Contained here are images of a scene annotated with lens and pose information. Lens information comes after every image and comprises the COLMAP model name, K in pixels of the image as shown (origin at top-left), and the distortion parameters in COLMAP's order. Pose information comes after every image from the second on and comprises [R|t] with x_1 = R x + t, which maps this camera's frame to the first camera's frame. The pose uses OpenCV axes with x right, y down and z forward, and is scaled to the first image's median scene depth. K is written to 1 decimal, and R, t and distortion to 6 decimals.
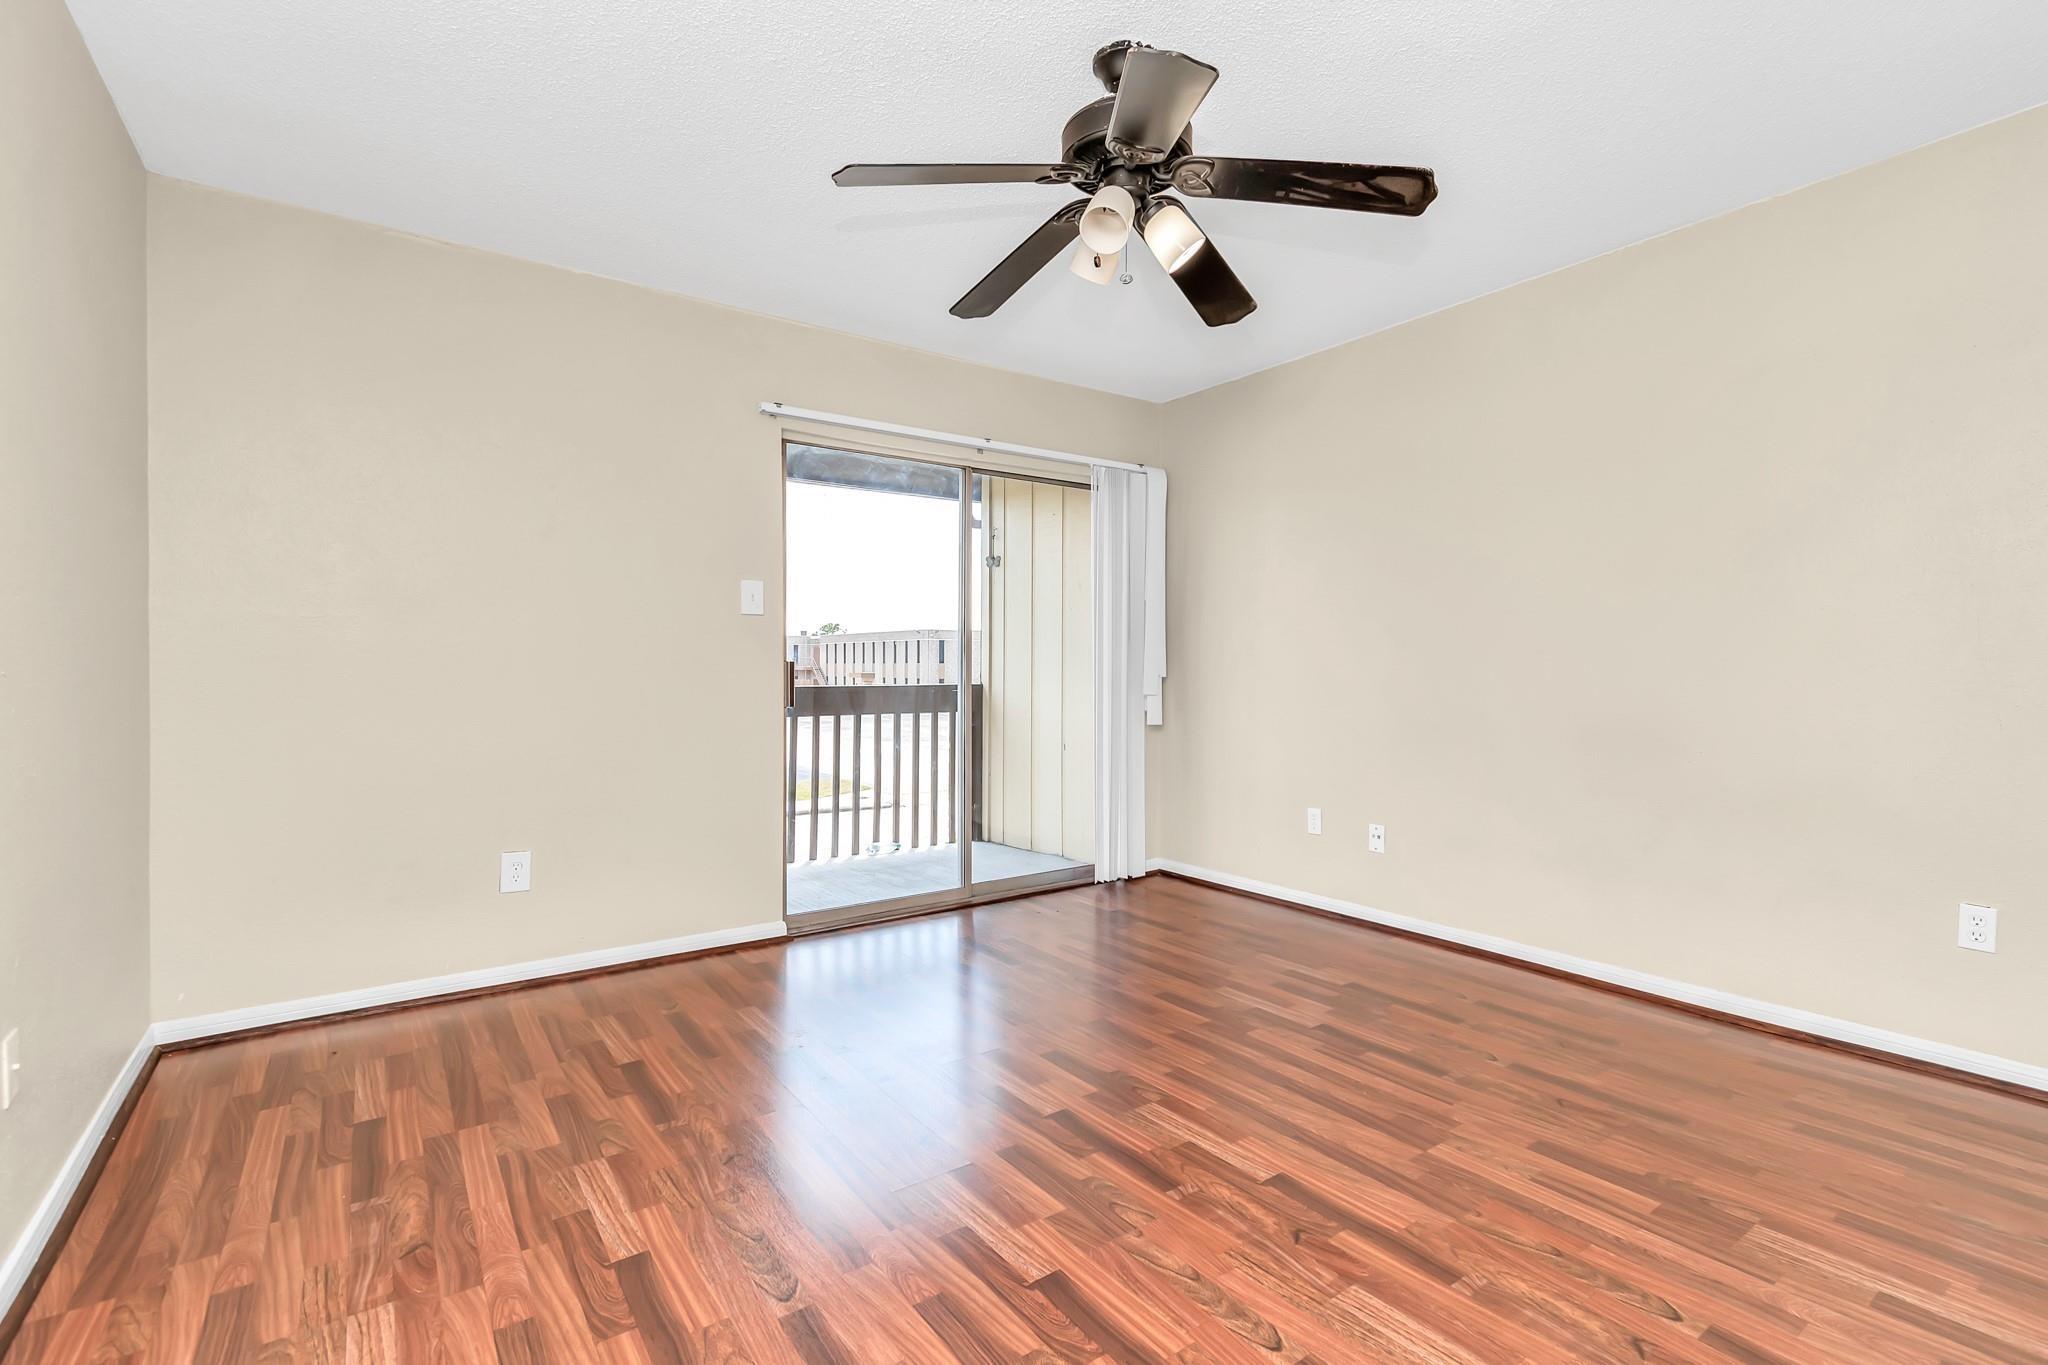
lens RADIAL K [[911.2, 0, 1019.9], [0, 911.2, 677.6], [0, 0, 1]] dist [-0.000169, -0.000155]
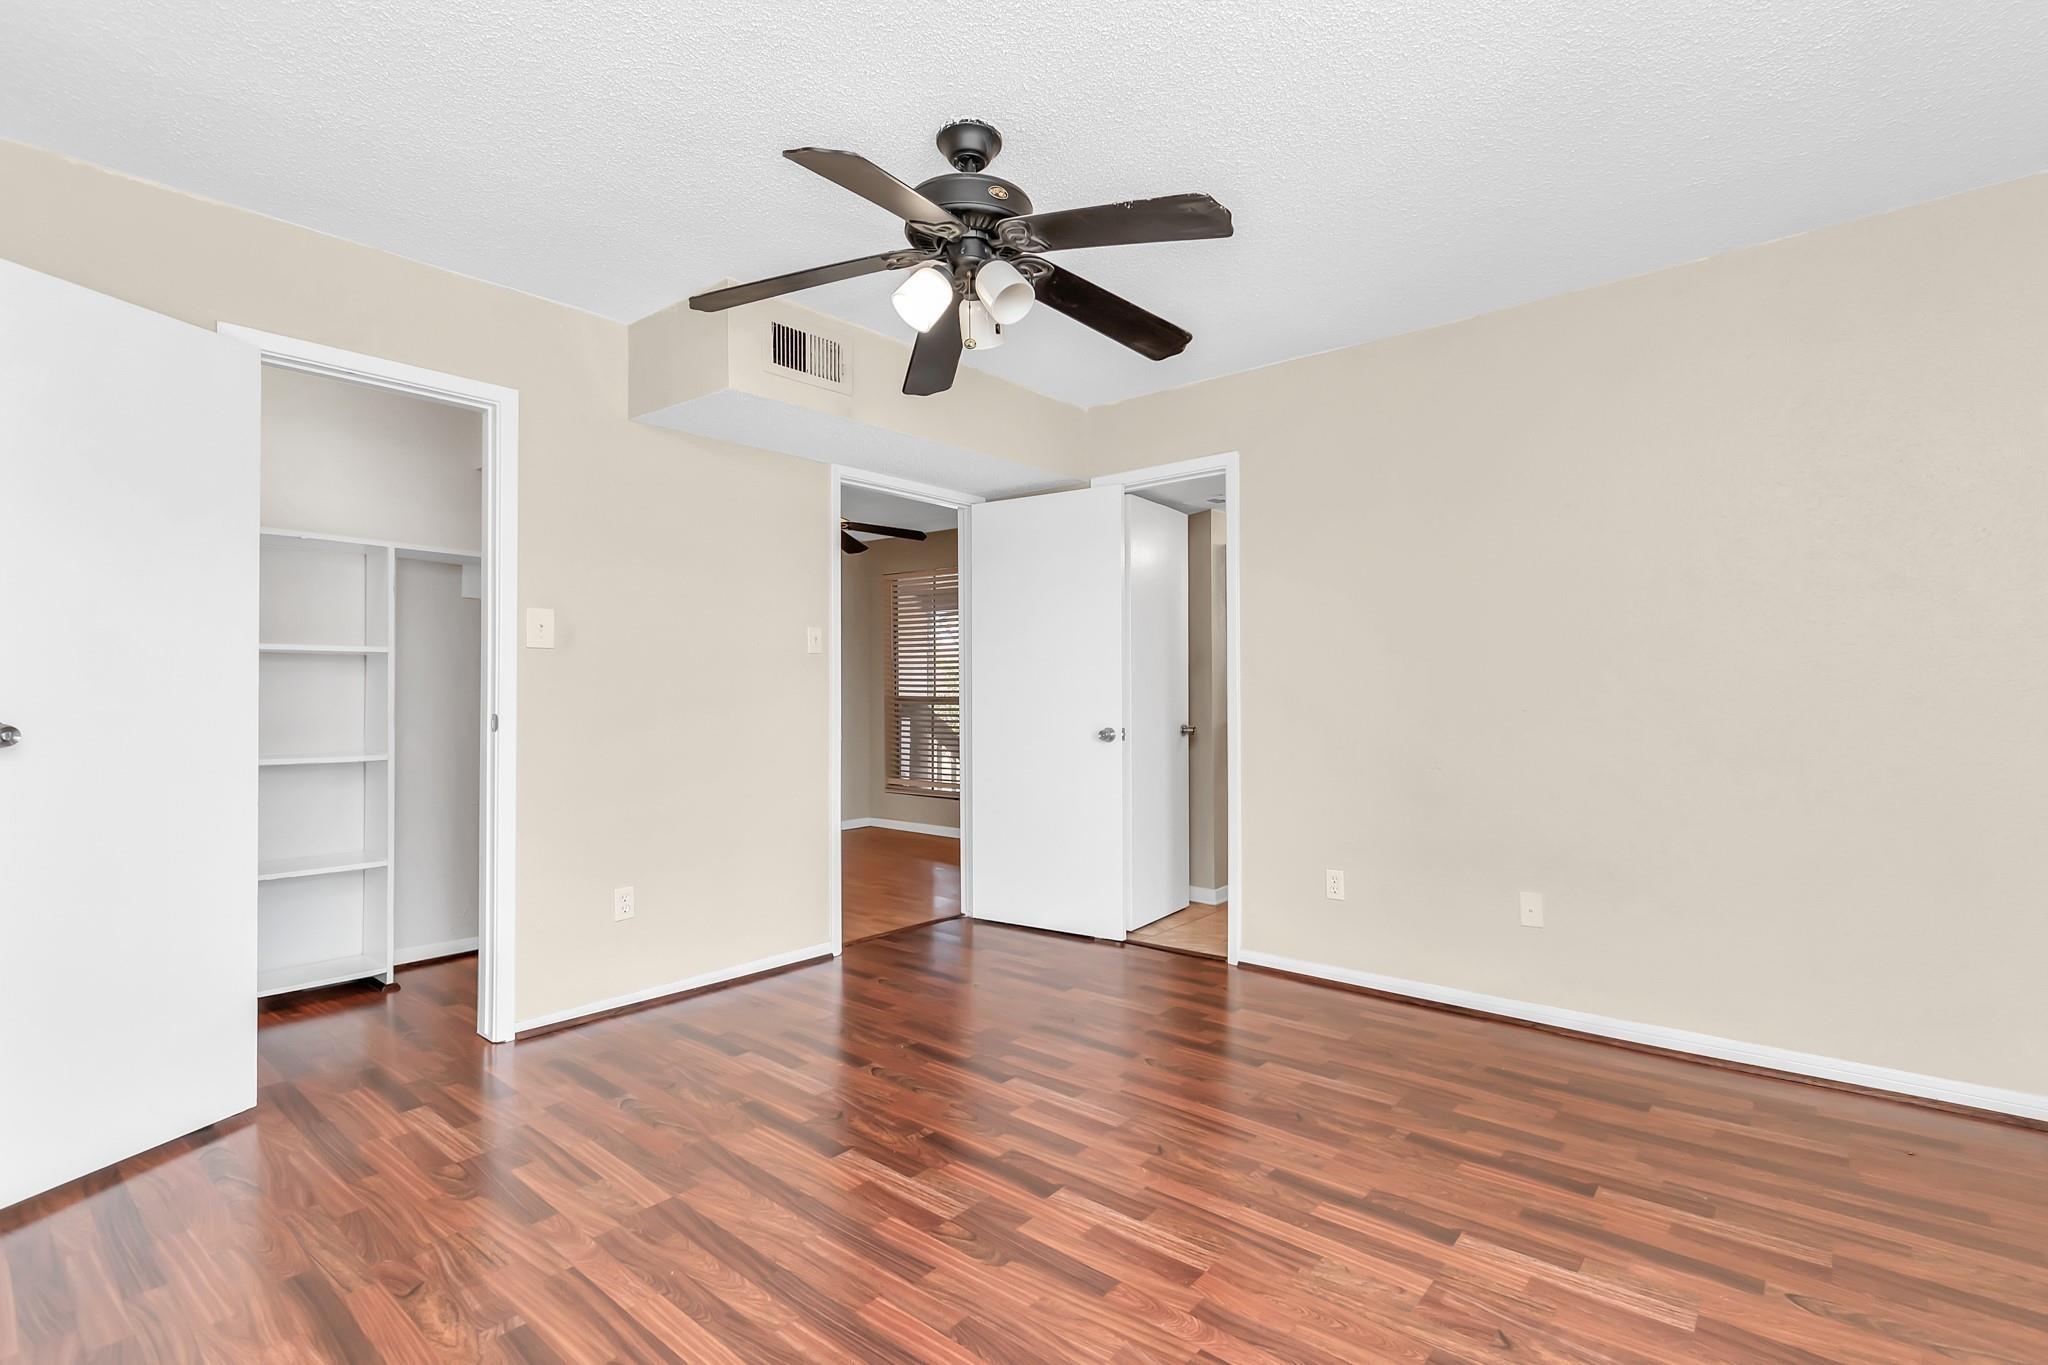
lens RADIAL K [[911.2, 0, 1026.5], [0, 911.2, 684.1], [0, 0, 1]] dist [-0.000169, -0.000155]
pose [[-0.966056, 0.004927, -0.258286, 0.314604], [0.005746, 0.999981, -0.002417, -0.031225], [0.258269, -0.003819, -0.966066, 1.975452]]
